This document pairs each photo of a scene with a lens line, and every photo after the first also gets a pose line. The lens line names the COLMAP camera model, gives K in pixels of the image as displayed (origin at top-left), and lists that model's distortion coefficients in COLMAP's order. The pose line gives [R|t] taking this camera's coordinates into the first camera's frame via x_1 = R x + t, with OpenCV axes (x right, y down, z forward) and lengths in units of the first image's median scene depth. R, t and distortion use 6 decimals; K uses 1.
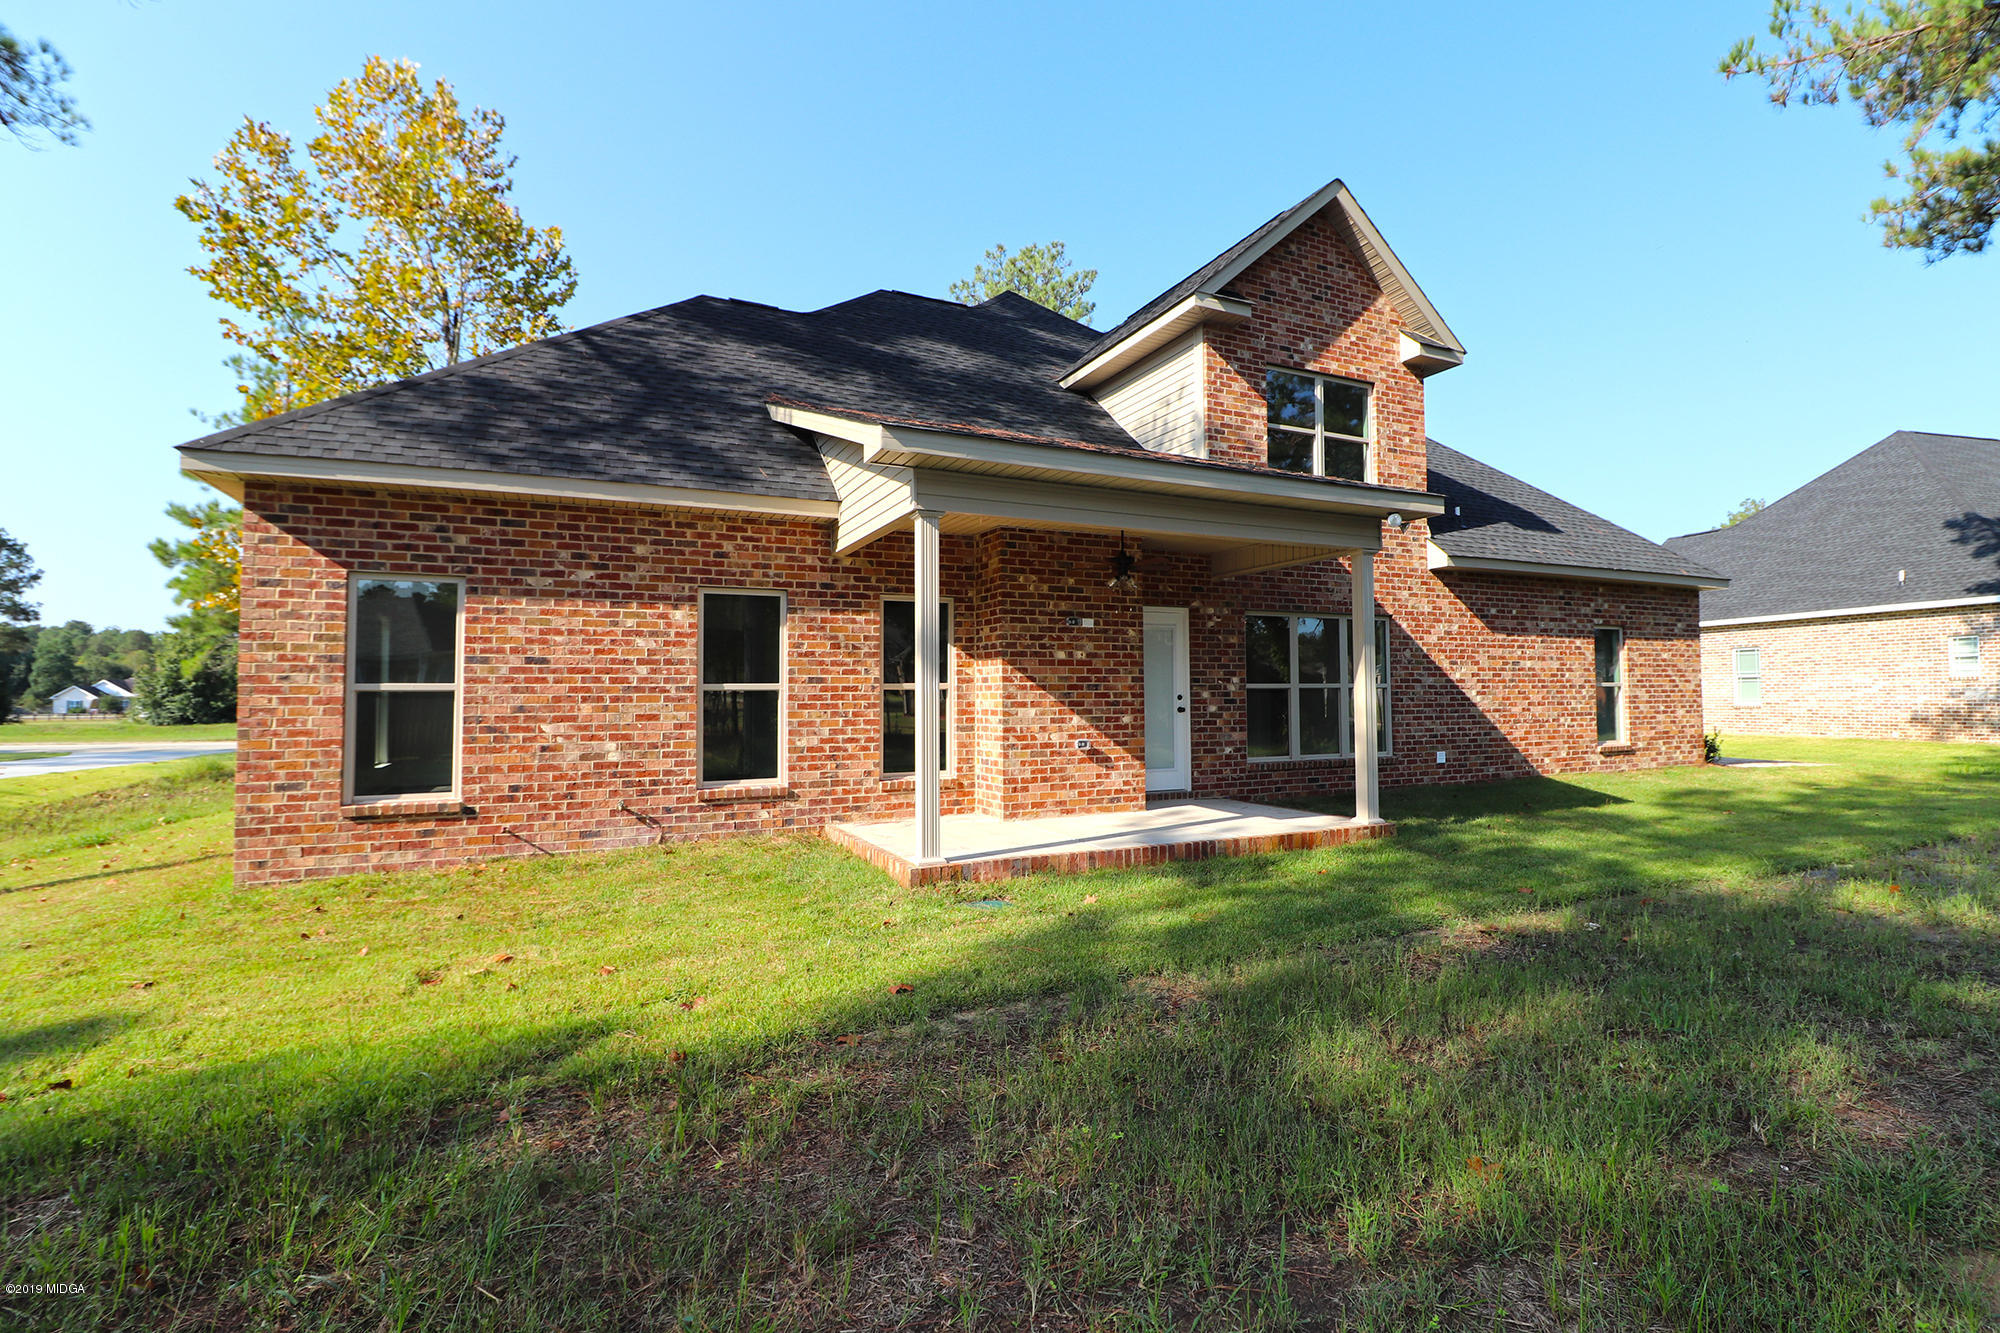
lens RADIAL K [[950.8, 0, 1001.8], [0, 950.8, 655.1], [0, 0, 1]] dist [0.005425, -0.016130]
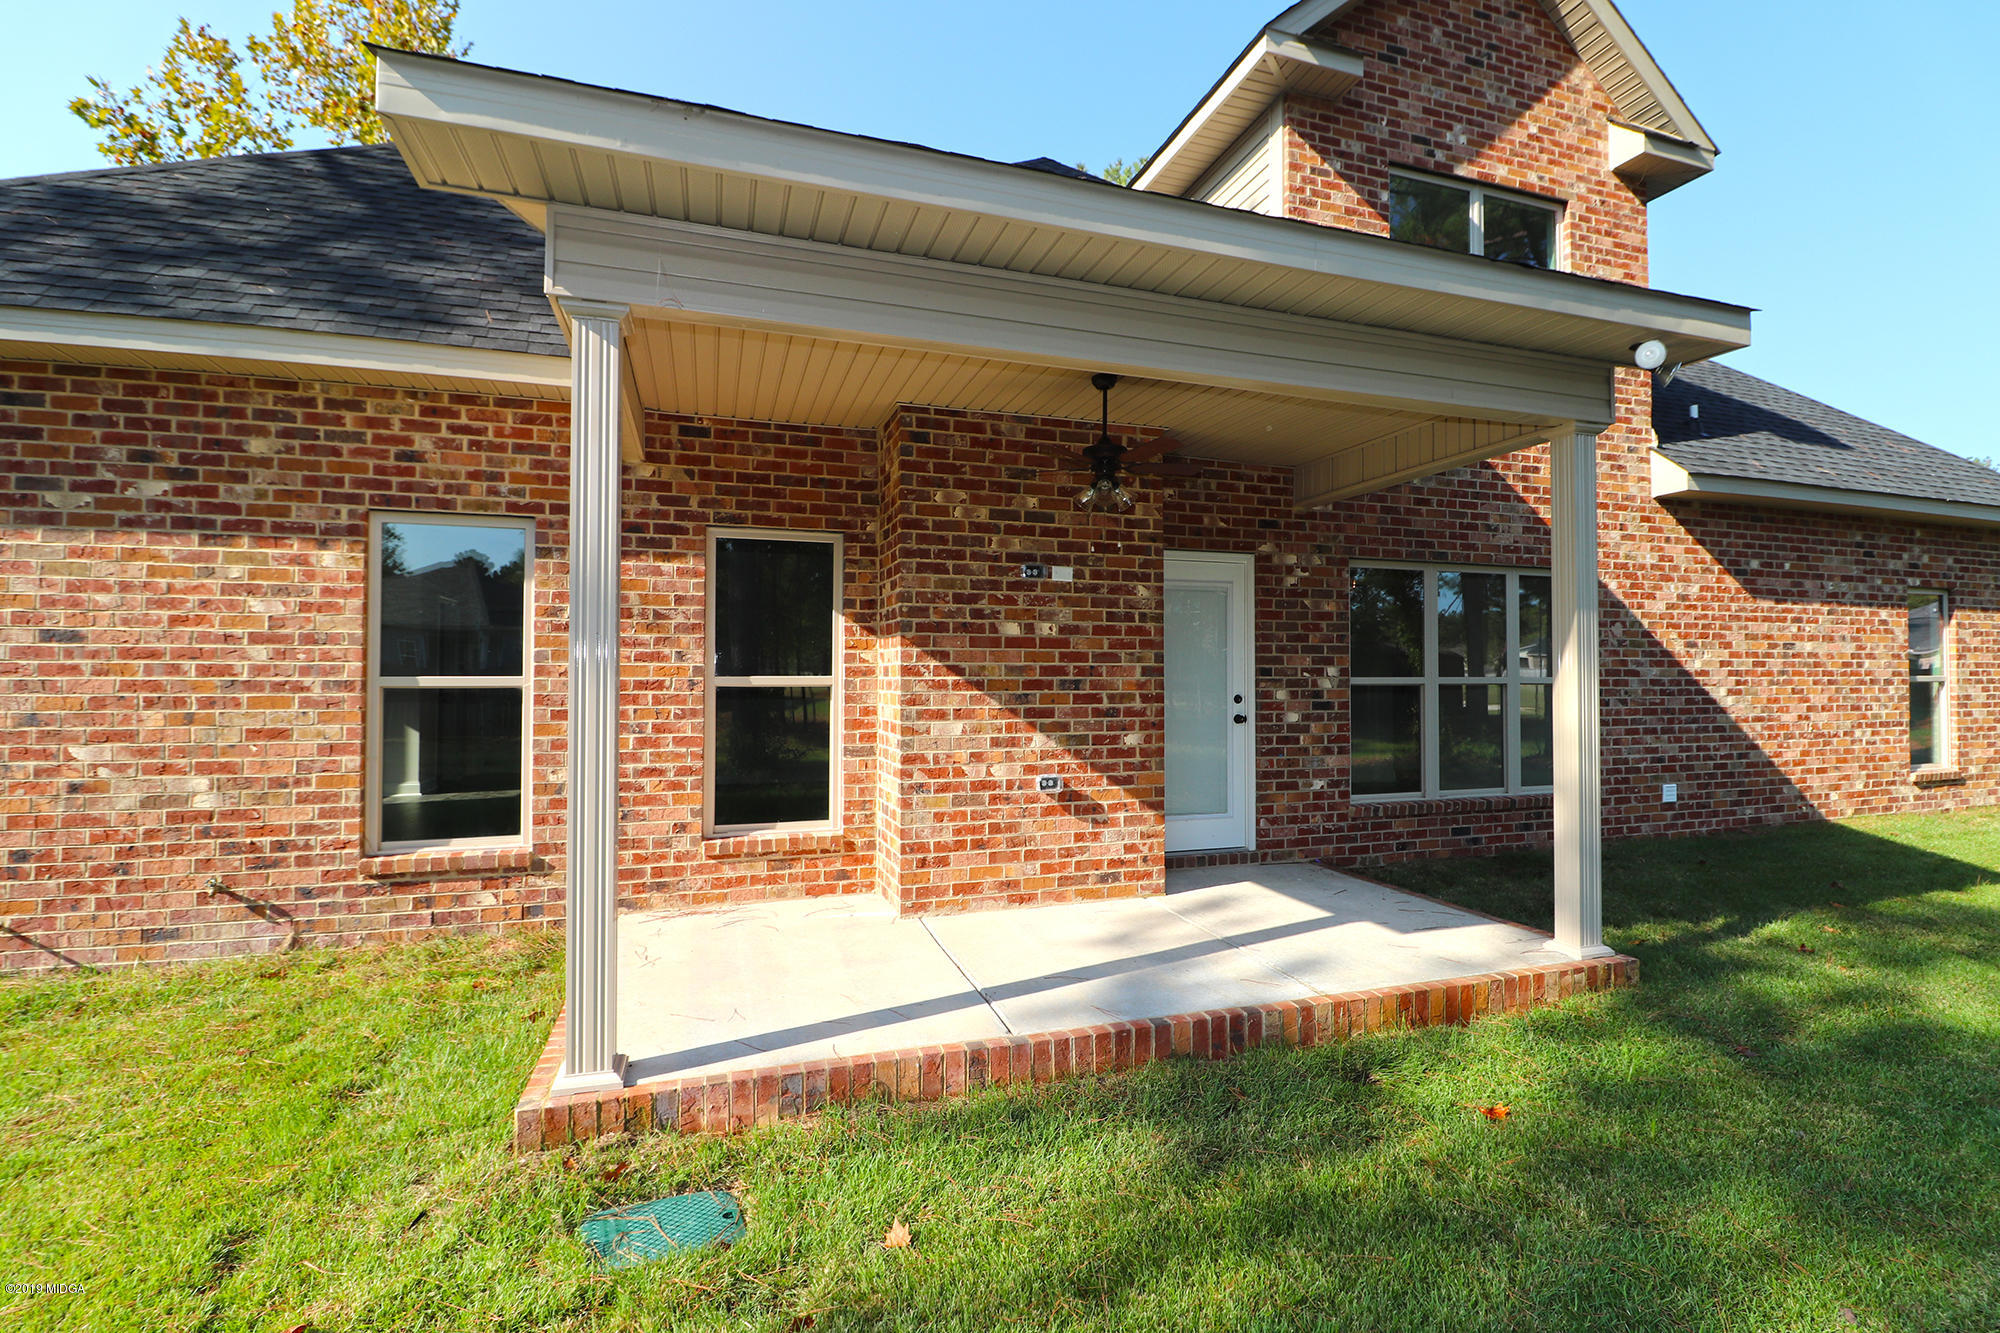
lens RADIAL K [[942.3, 0, 1006.6], [0, 942.3, 654.5], [0, 0, 1]] dist [0.003310, -0.014503]
pose [[0.992738, 0.004648, -0.120206, 0.126873], [-0.002163, 0.999782, 0.020788, 0.003426], [0.120276, -0.020377, 0.992531, 0.425323]]
